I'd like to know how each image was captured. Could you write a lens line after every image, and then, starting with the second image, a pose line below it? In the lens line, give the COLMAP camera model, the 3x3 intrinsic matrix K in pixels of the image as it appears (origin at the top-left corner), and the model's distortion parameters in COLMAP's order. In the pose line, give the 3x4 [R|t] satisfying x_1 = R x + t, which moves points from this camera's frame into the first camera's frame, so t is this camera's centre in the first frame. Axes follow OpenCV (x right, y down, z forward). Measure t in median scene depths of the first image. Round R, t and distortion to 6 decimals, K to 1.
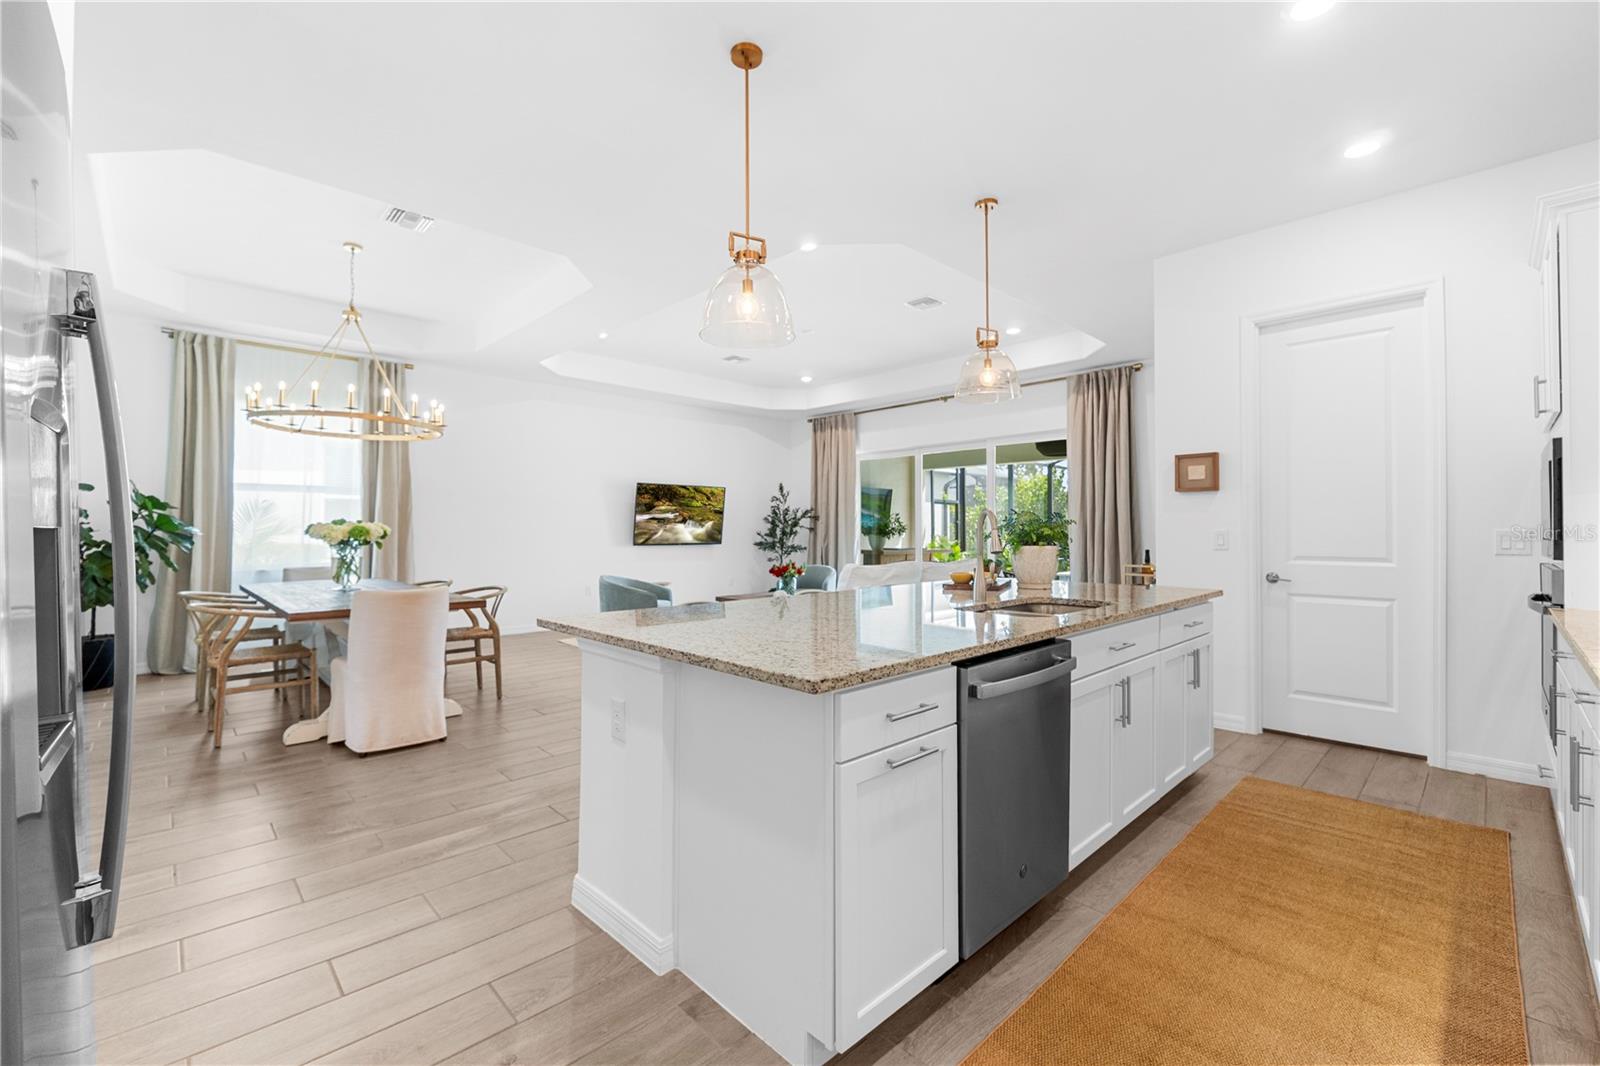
lens RADIAL K [[675.6, 0, 791.7], [0, 675.6, 526.7], [0, 0, 1]] dist [-0.005582, -0.000165]
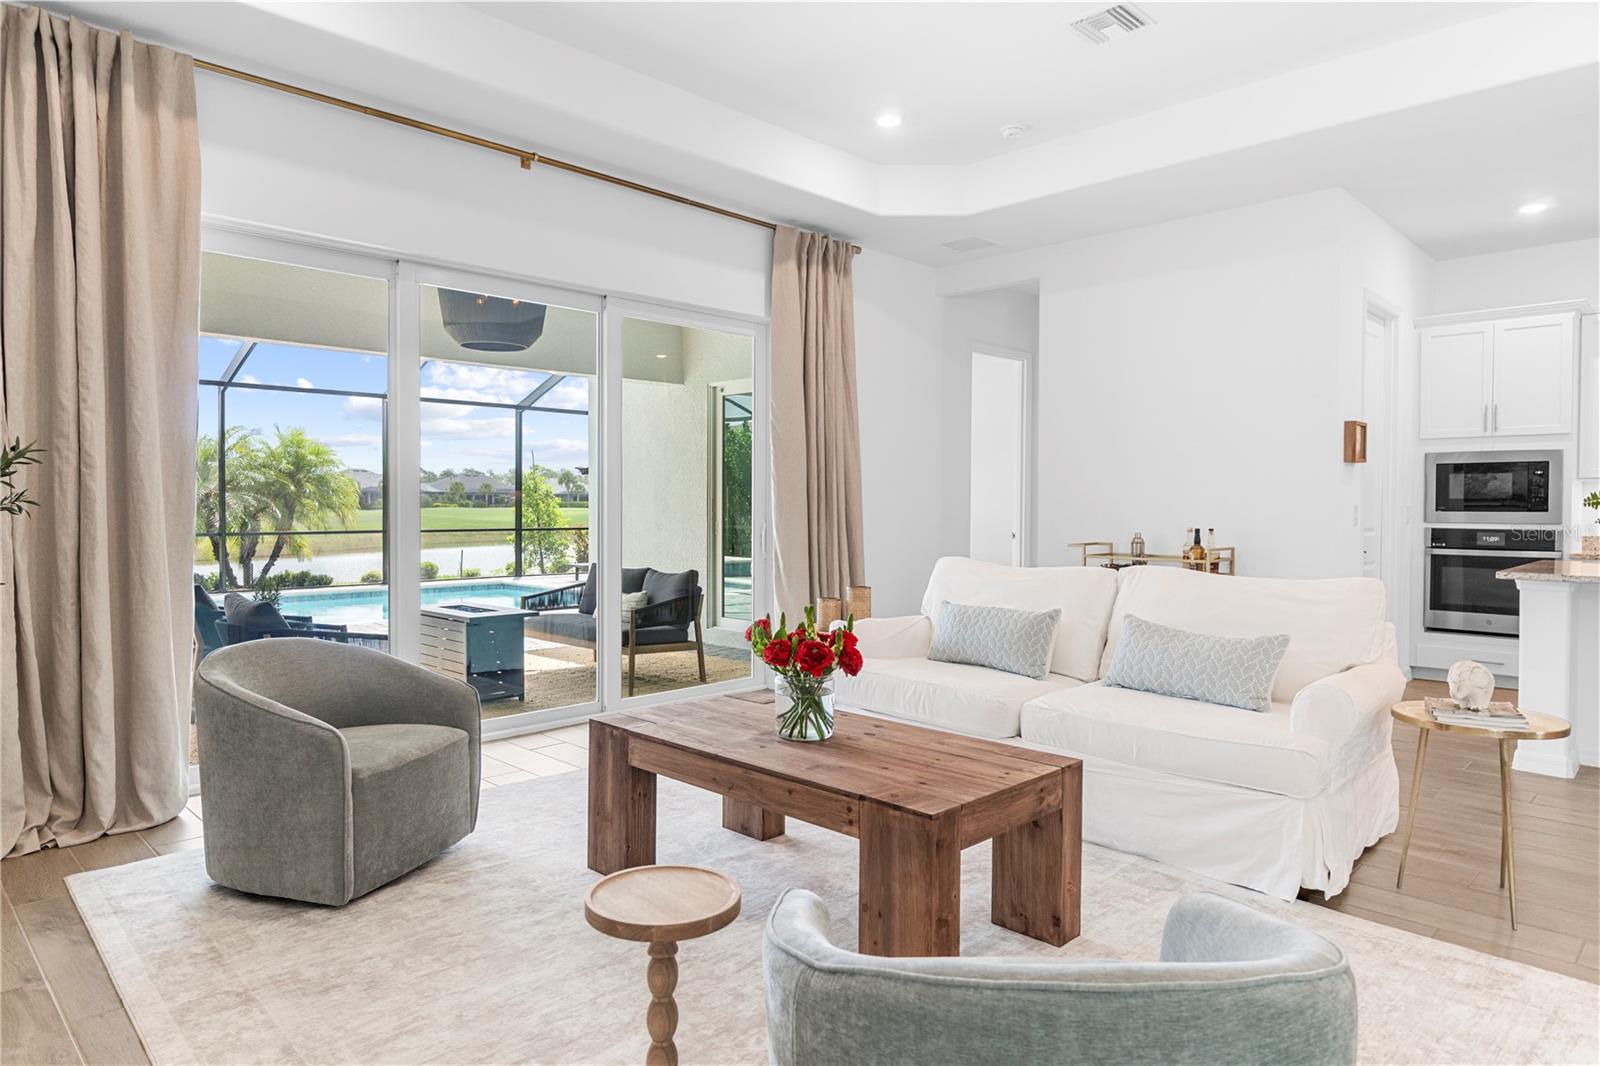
lens RADIAL K [[964.5, 0, 773.1], [0, 964.5, 526.4], [0, 0, 1]] dist [-0.026411, -0.002984]
pose [[-0.018442, -0.021480, 0.999599, -0.351154], [-0.010948, 0.999714, 0.021281, 0.008481], [-0.999770, -0.010551, -0.018672, 0.920747]]
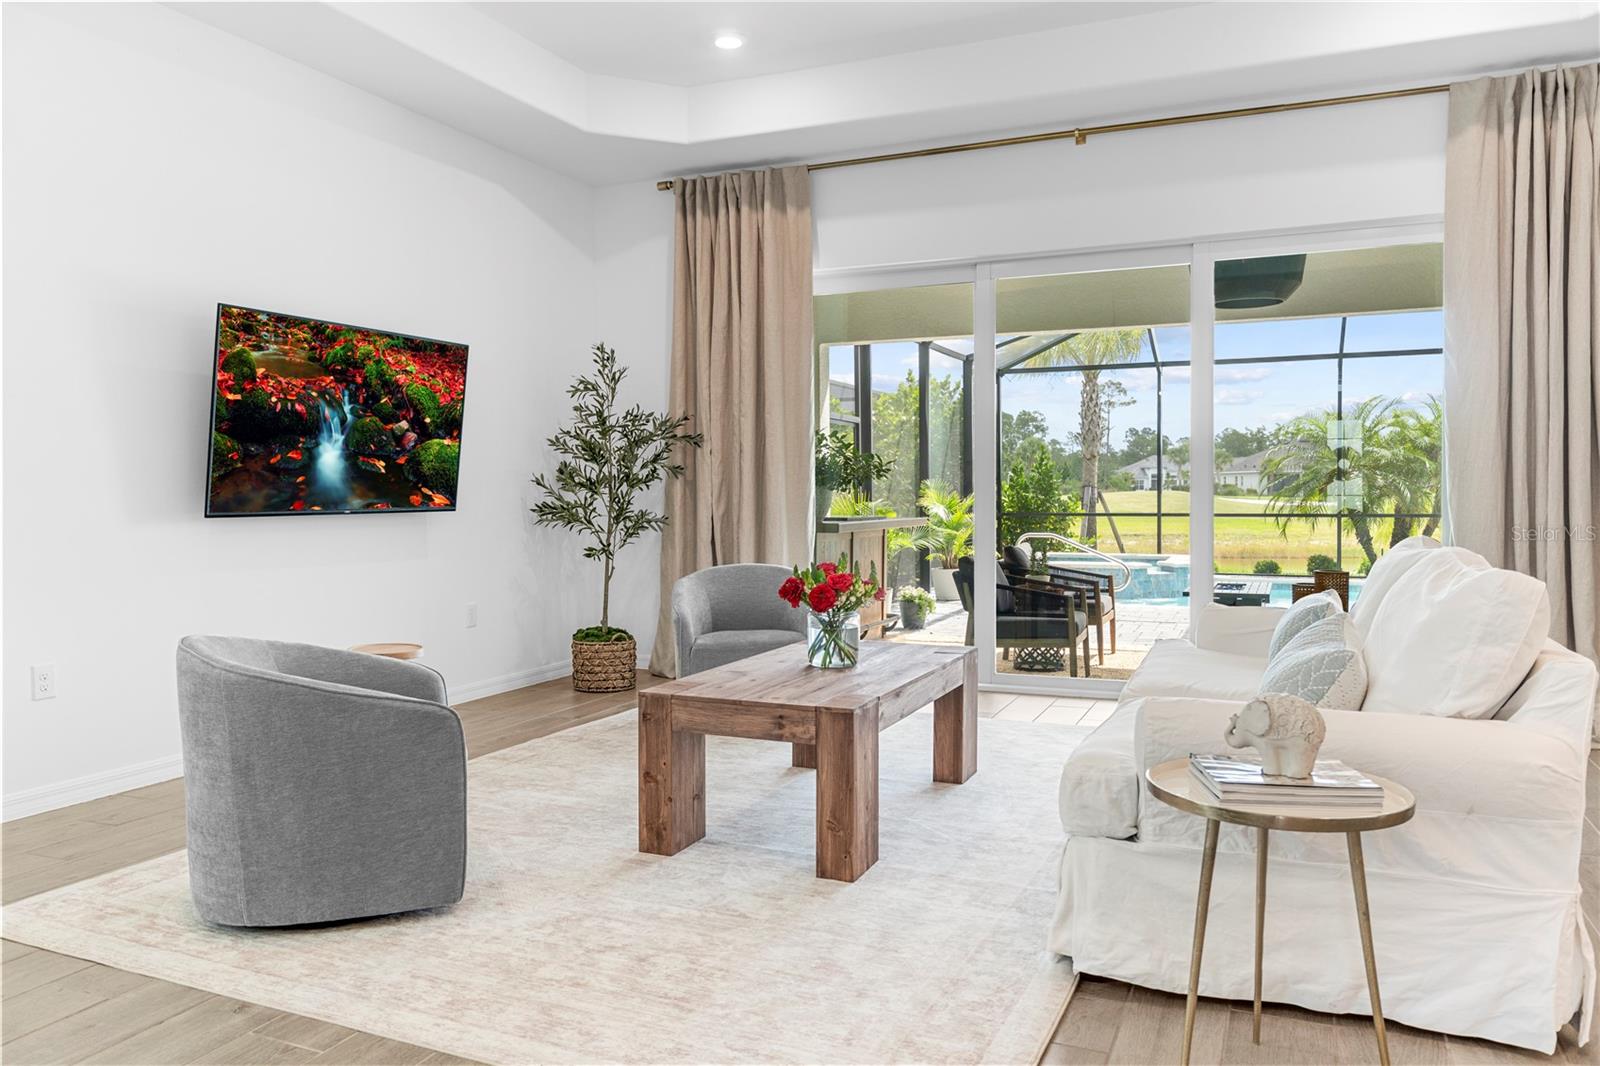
lens RADIAL K [[1149.4, 0, 795.9], [0, 1149.4, 520.7], [0, 0, 1]] dist [-0.013815, -0.002433]
pose [[0.919594, -0.014895, 0.392589, -0.207045], [0.002545, 0.999486, 0.031958, 0.015327], [-0.392863, -0.028389, 0.919159, 0.468138]]
